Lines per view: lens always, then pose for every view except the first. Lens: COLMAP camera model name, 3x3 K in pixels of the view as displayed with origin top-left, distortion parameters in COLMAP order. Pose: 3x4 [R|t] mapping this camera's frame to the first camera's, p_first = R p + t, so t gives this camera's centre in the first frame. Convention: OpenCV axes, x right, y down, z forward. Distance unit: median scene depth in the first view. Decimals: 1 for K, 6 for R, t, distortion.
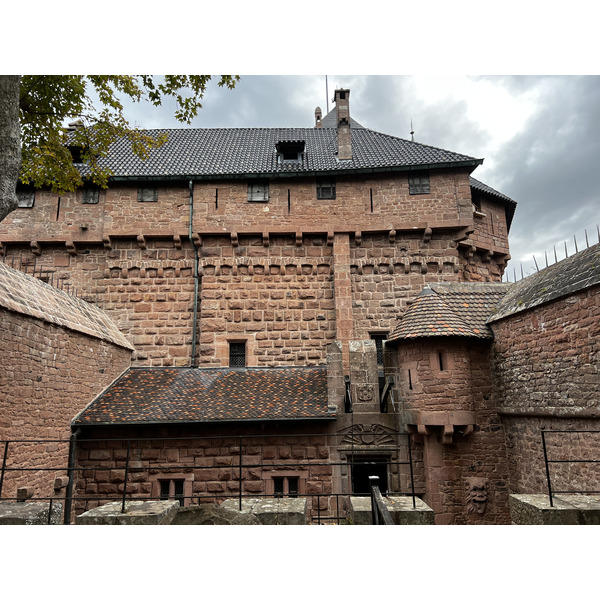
lens RADIAL K [[460.7, 0, 284.3], [0, 460.7, 297.6], [0, 0, 1]] dist [0.073812, -0.110356]
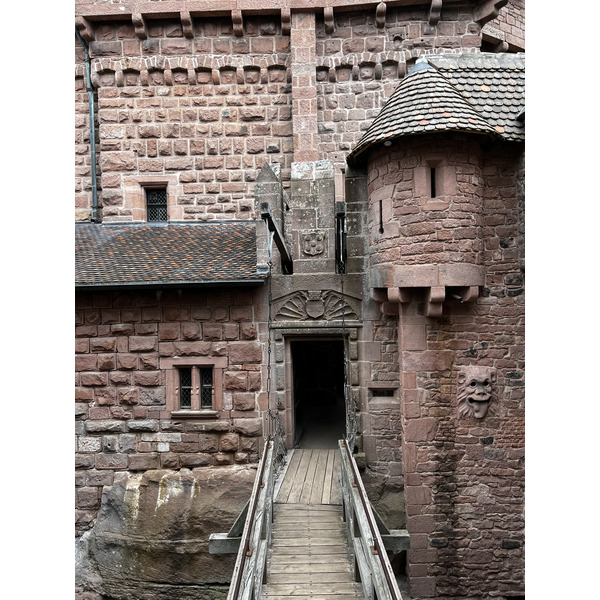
lens RADIAL K [[460.7, 0, 284.3], [0, 460.7, 297.6], [0, 0, 1]] dist [0.073812, -0.110356]
pose [[0.999404, -0.005568, -0.034079, 0.119809], [0.013267, 0.973082, 0.230077, 0.101131], [0.031881, -0.230392, 0.972575, 0.276279]]
